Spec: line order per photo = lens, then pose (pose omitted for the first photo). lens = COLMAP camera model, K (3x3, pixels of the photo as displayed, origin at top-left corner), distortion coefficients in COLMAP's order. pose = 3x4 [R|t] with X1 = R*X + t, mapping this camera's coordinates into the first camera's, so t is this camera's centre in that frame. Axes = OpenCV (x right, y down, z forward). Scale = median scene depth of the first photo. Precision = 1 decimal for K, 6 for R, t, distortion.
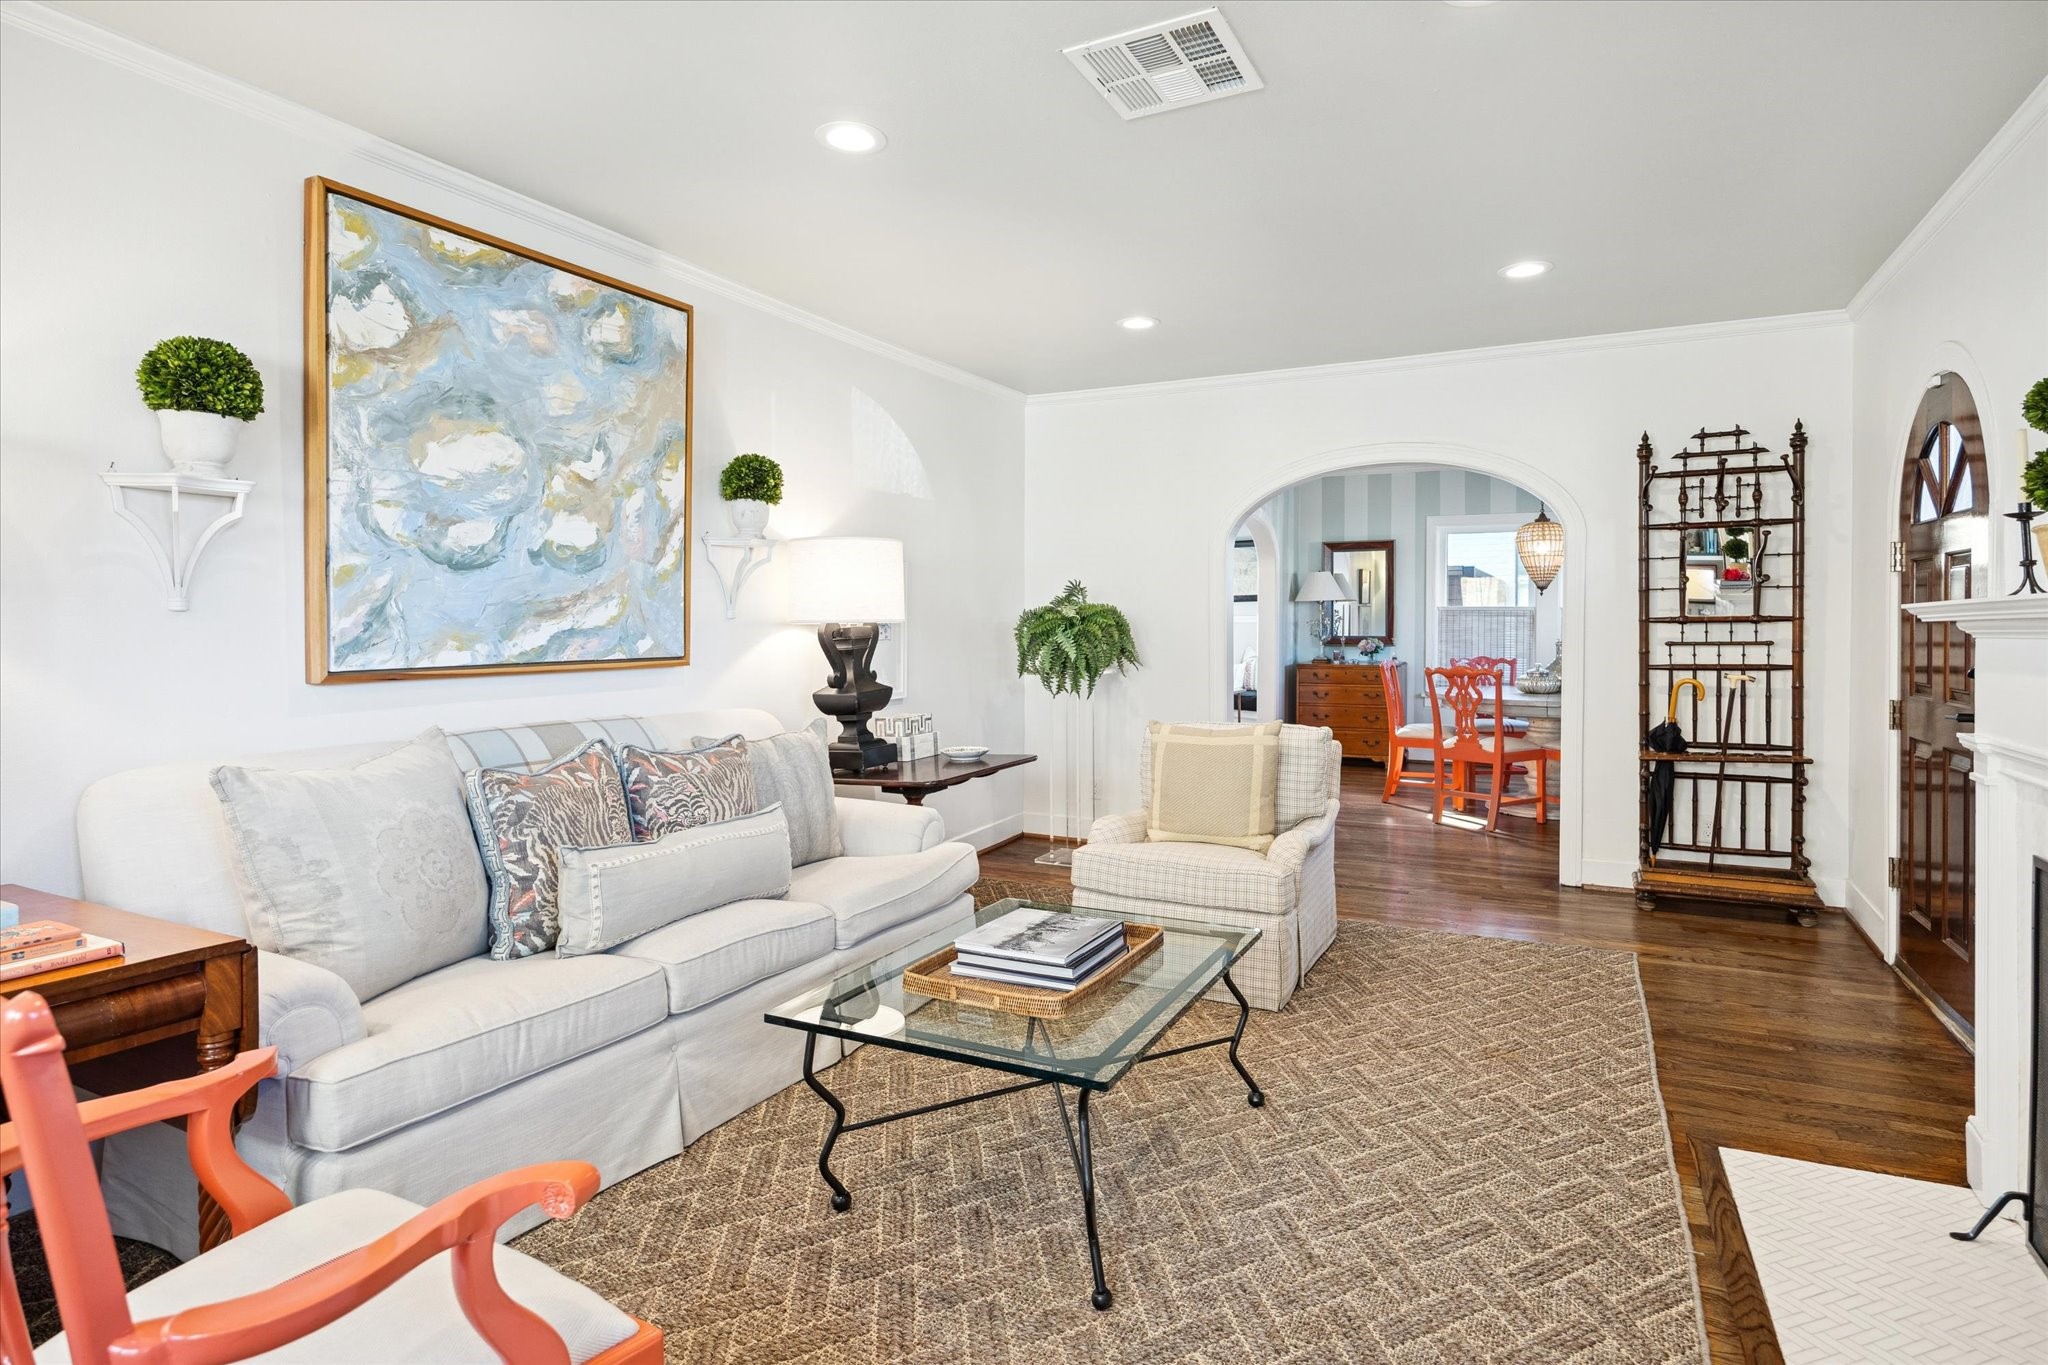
lens RADIAL K [[1076.8, 0, 1026.5], [0, 1076.8, 634.0], [0, 0, 1]] dist [-0.001705, 0.000267]
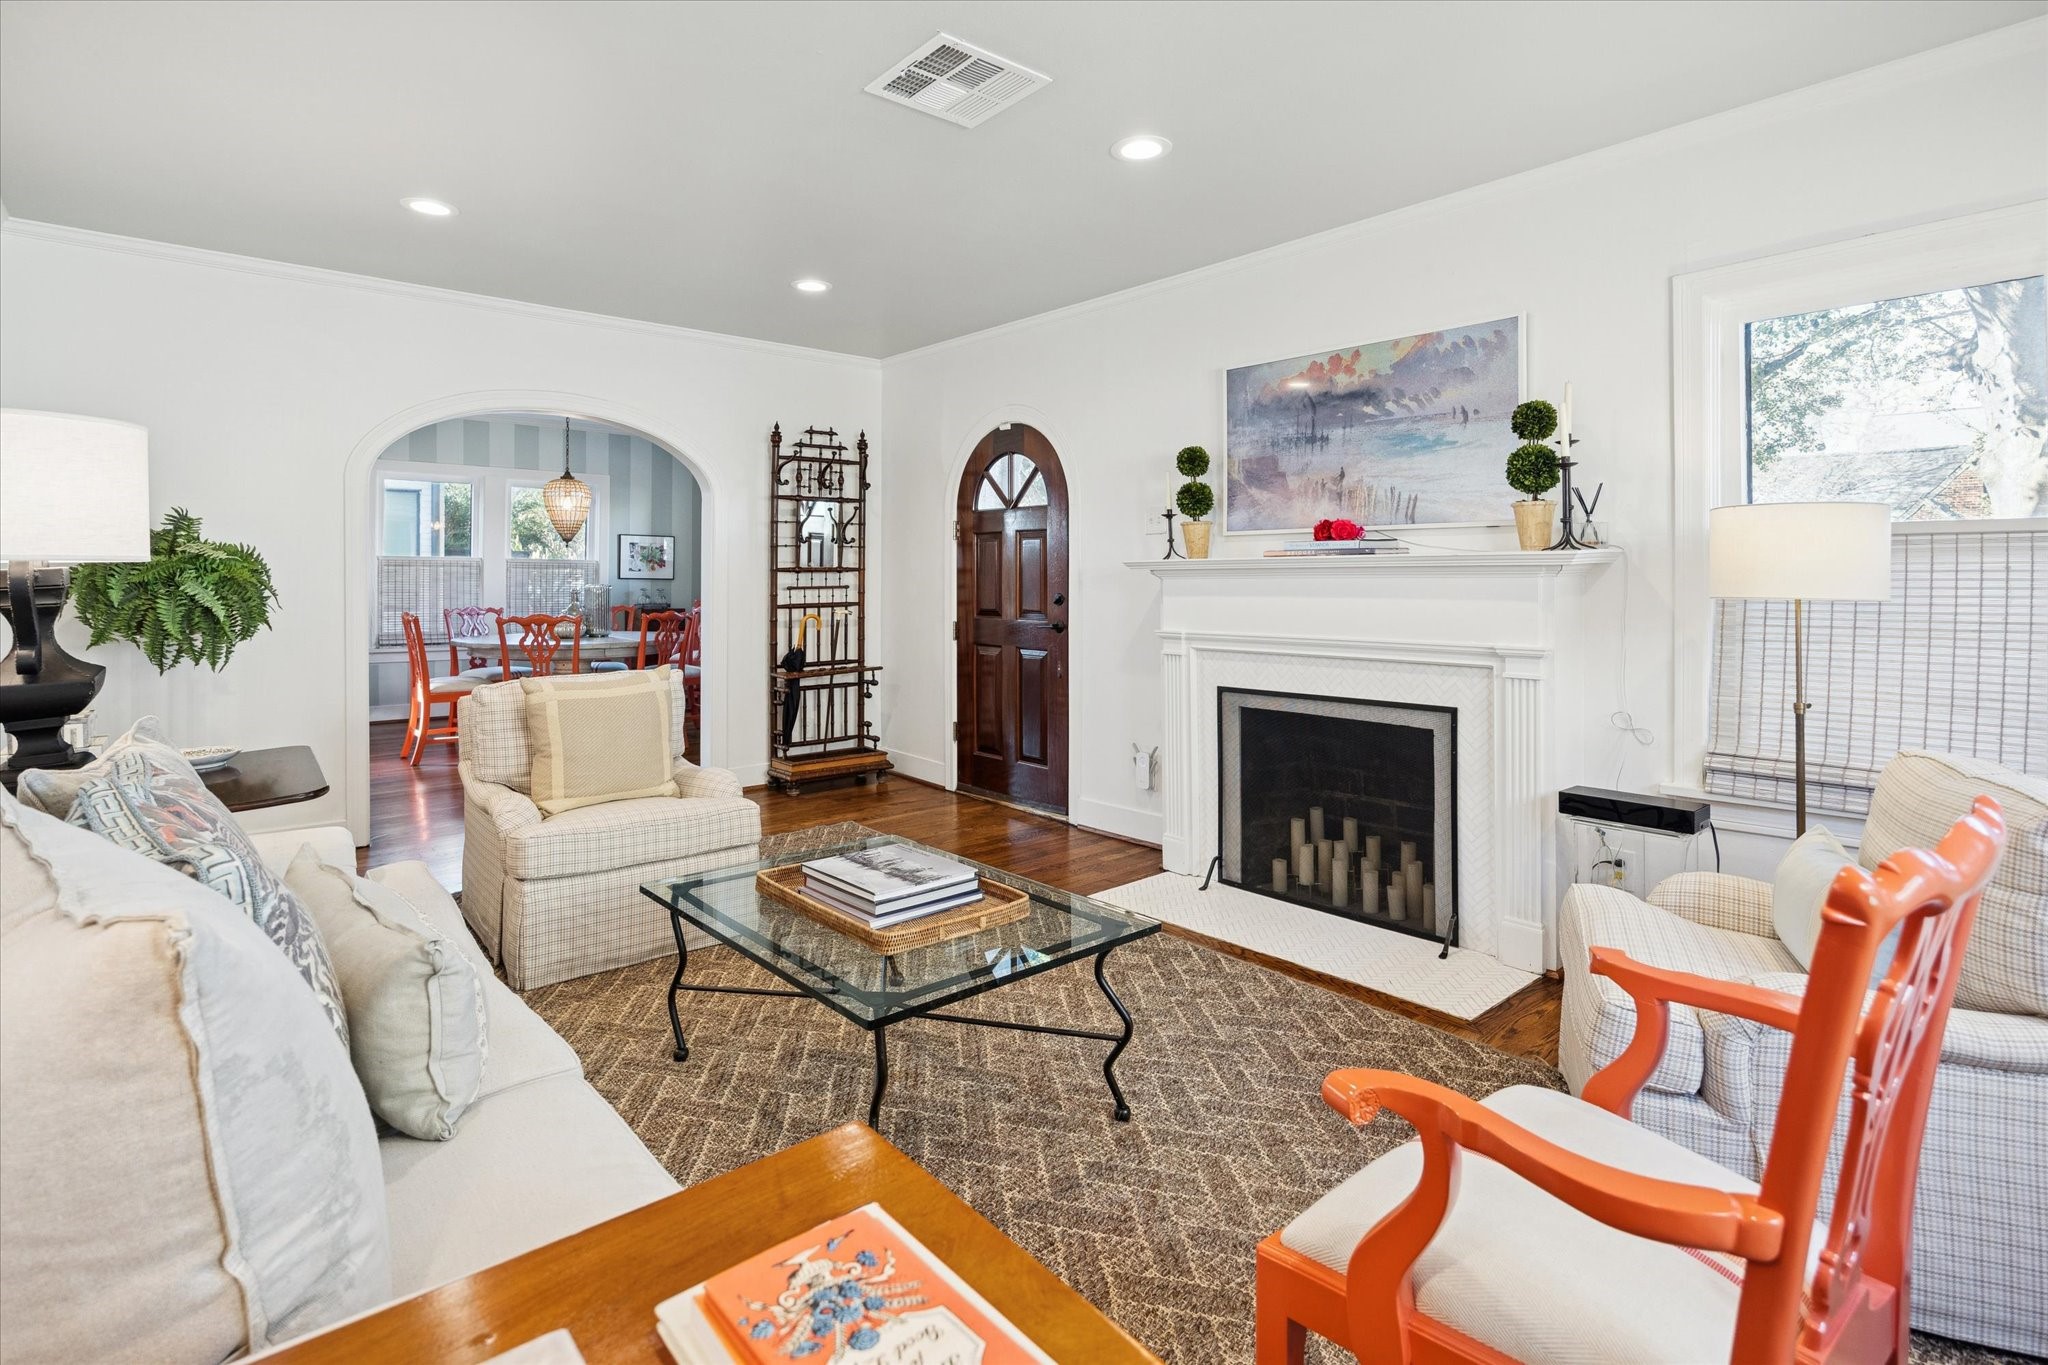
lens RADIAL K [[1028.8, 0, 1025.3], [0, 1028.8, 568.3], [0, 0, 1]] dist [-0.002355, -0.000234]
pose [[0.379385, 0.010543, 0.925179, -0.456003], [0.006294, 0.999883, -0.013975, 0.004544], [-0.925217, 0.011125, 0.379274, 0.277583]]
